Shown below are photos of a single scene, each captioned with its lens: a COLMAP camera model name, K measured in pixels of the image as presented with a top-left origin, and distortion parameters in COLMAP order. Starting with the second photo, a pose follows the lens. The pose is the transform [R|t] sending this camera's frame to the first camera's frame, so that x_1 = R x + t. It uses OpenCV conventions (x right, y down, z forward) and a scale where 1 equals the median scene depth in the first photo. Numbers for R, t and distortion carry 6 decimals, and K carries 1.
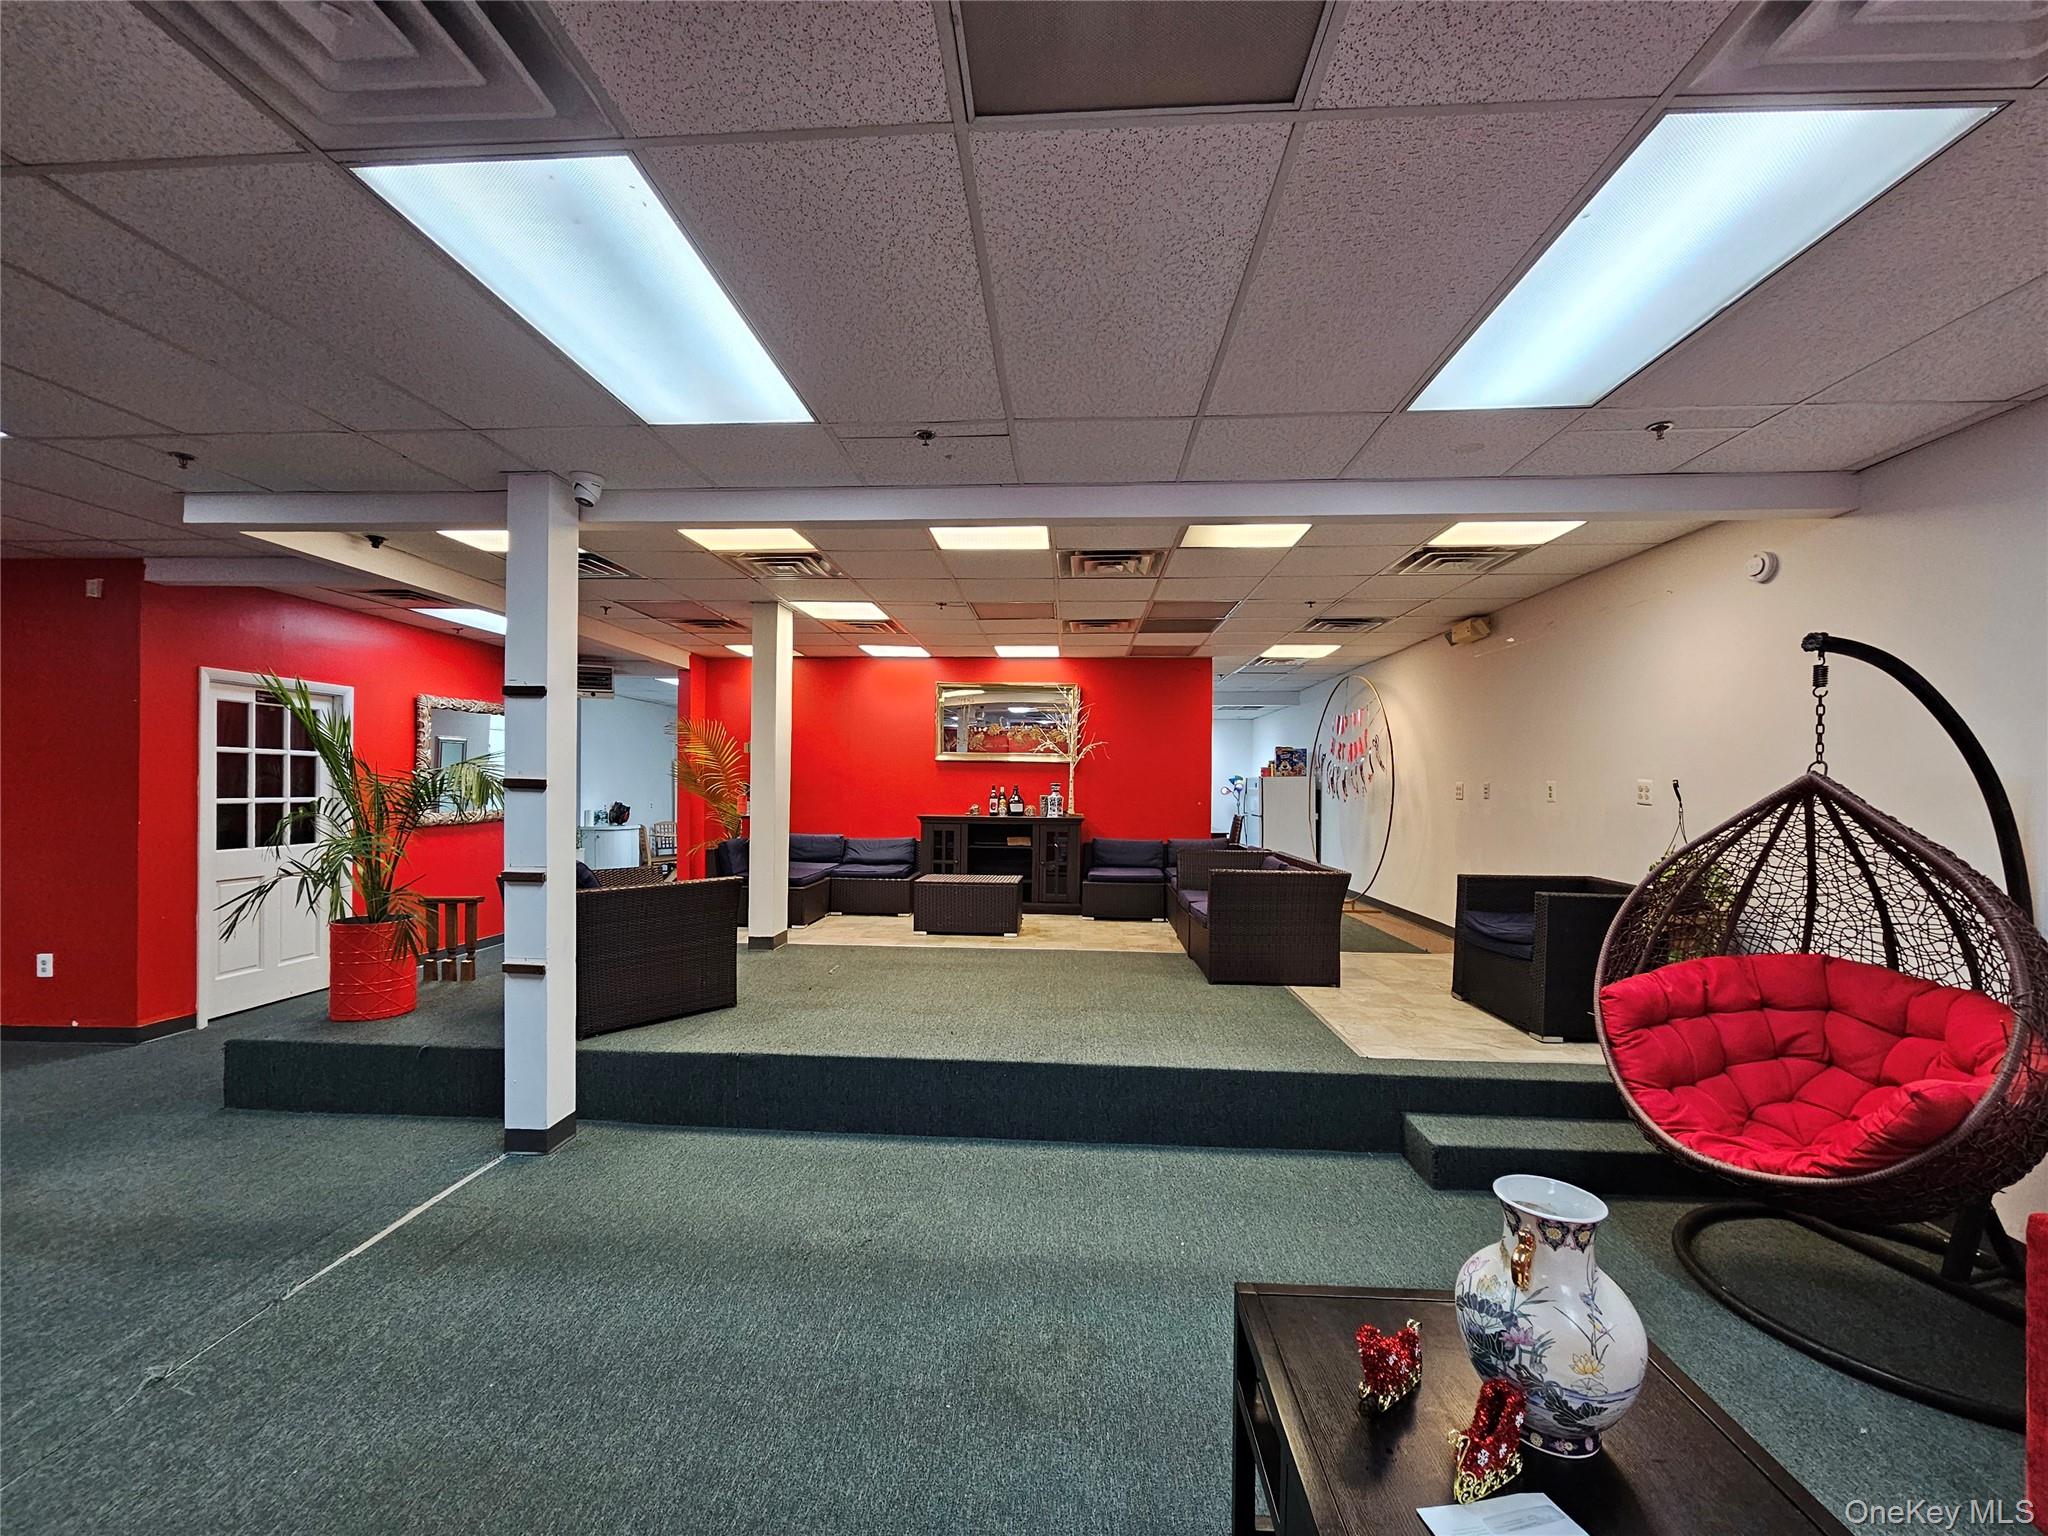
lens RADIAL K [[839.0, 0, 1025.6], [0, 839.0, 776.8], [0, 0, 1]] dist [-0.001180, -0.000341]
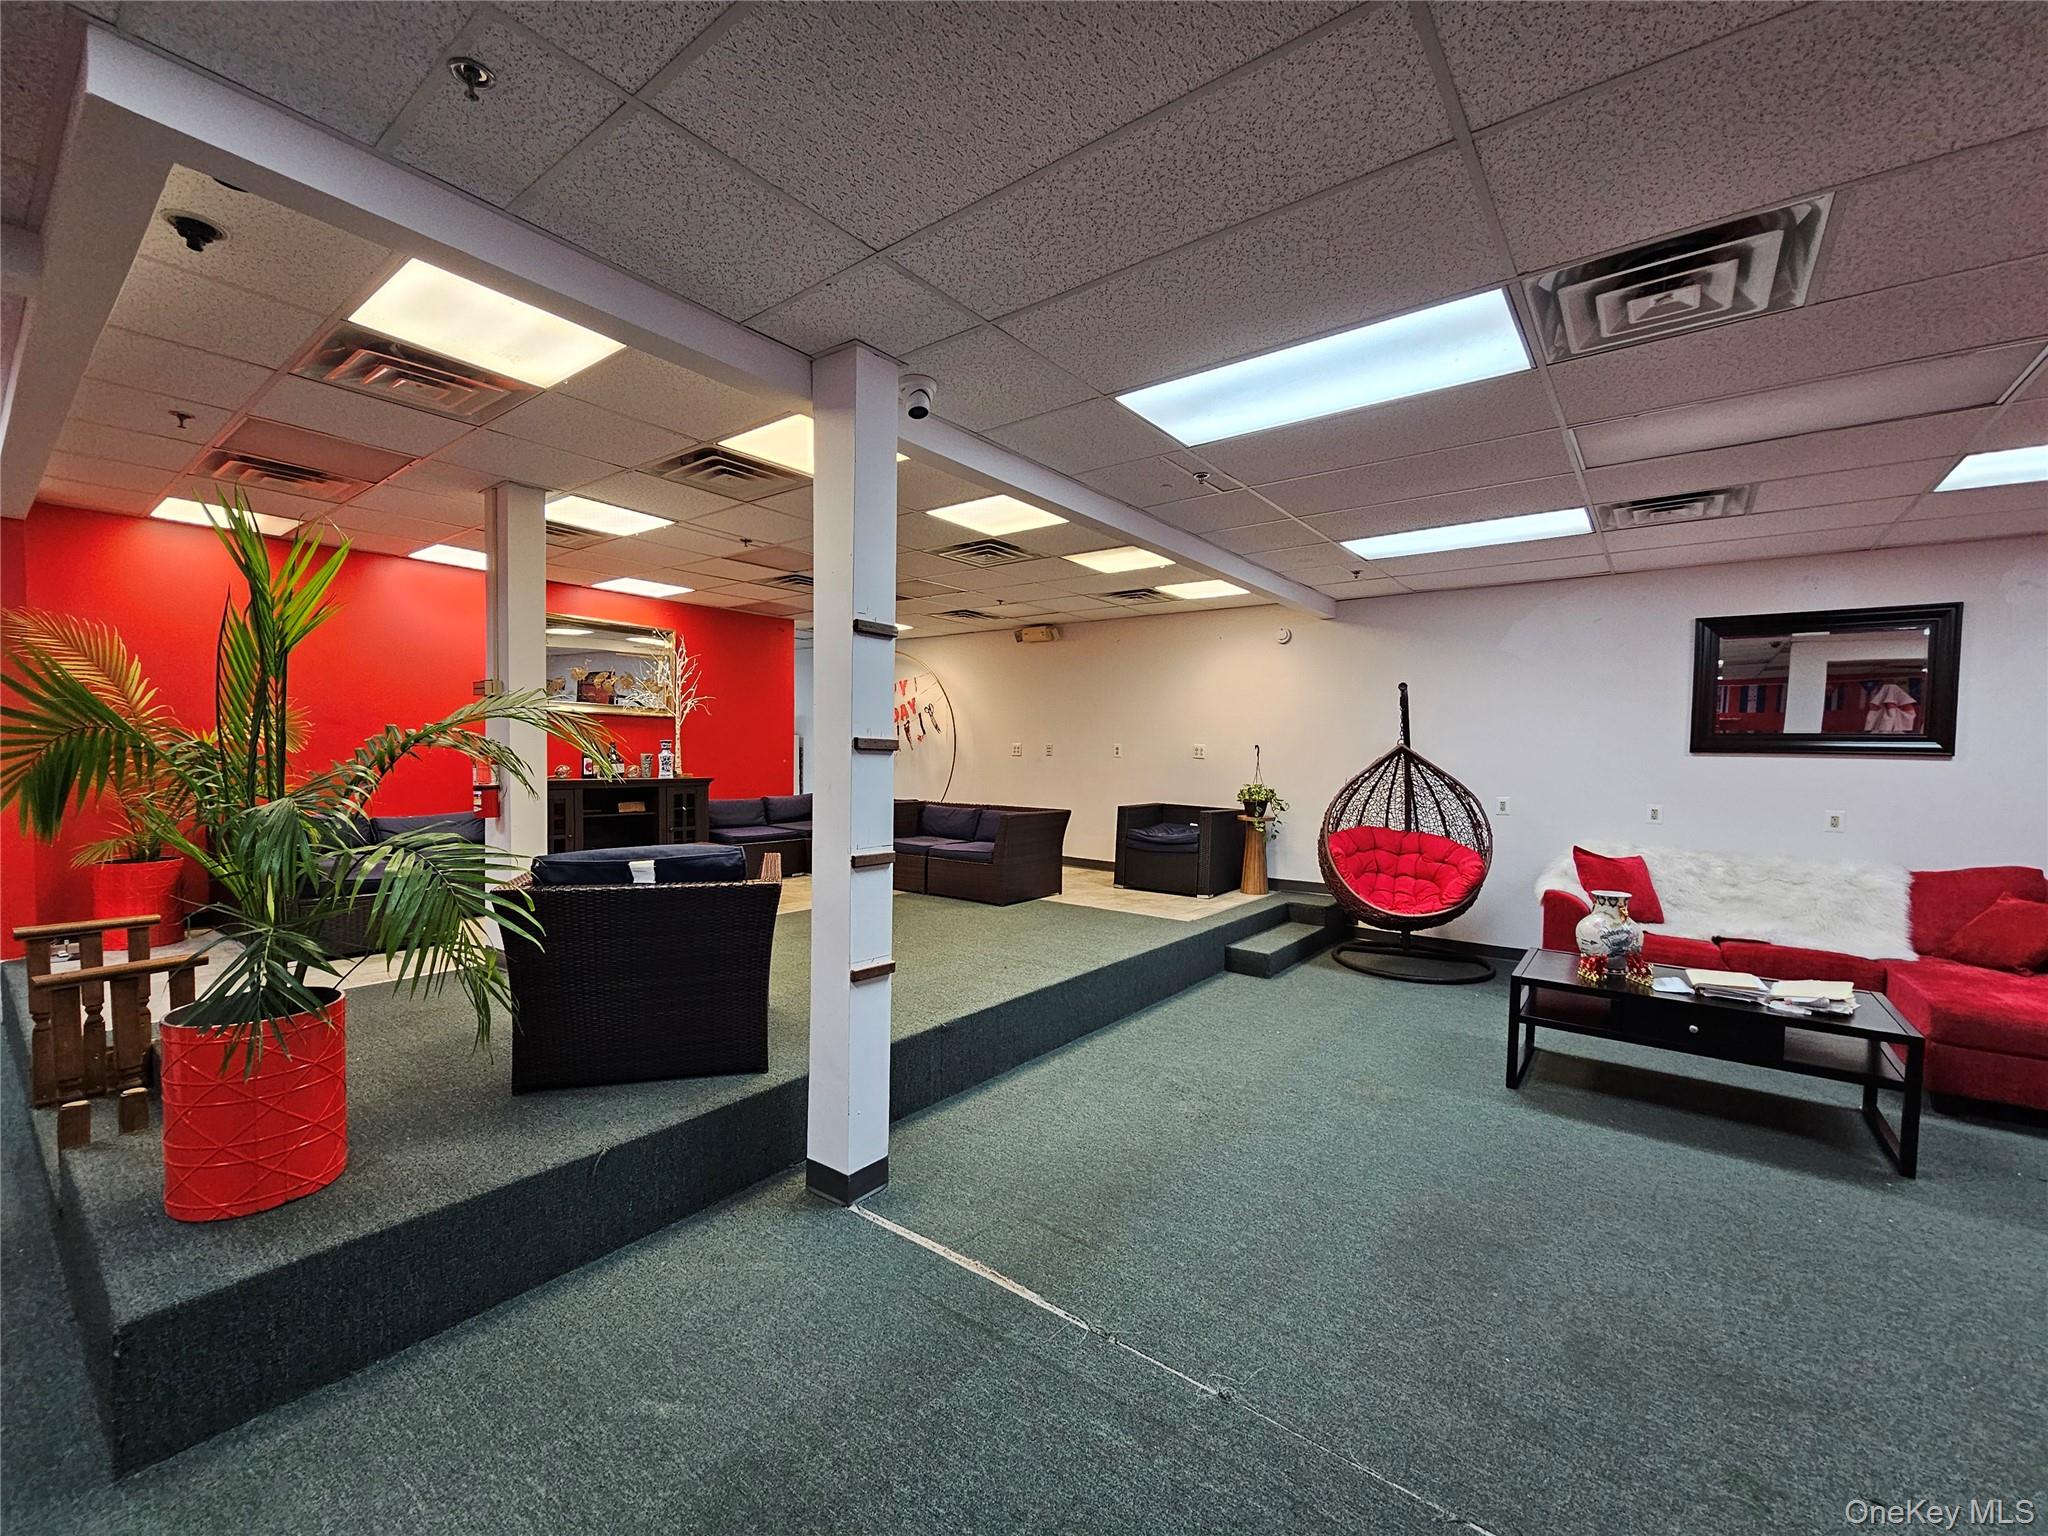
lens RADIAL K [[839.0, 0, 1032.1], [0, 839.0, 776.3], [0, 0, 1]] dist [-0.001180, -0.000341]
pose [[0.558980, -0.025812, 0.828779, -0.886542], [-0.019239, 0.998843, 0.044085, -0.000945], [-0.828958, -0.040588, 0.557836, 0.317970]]
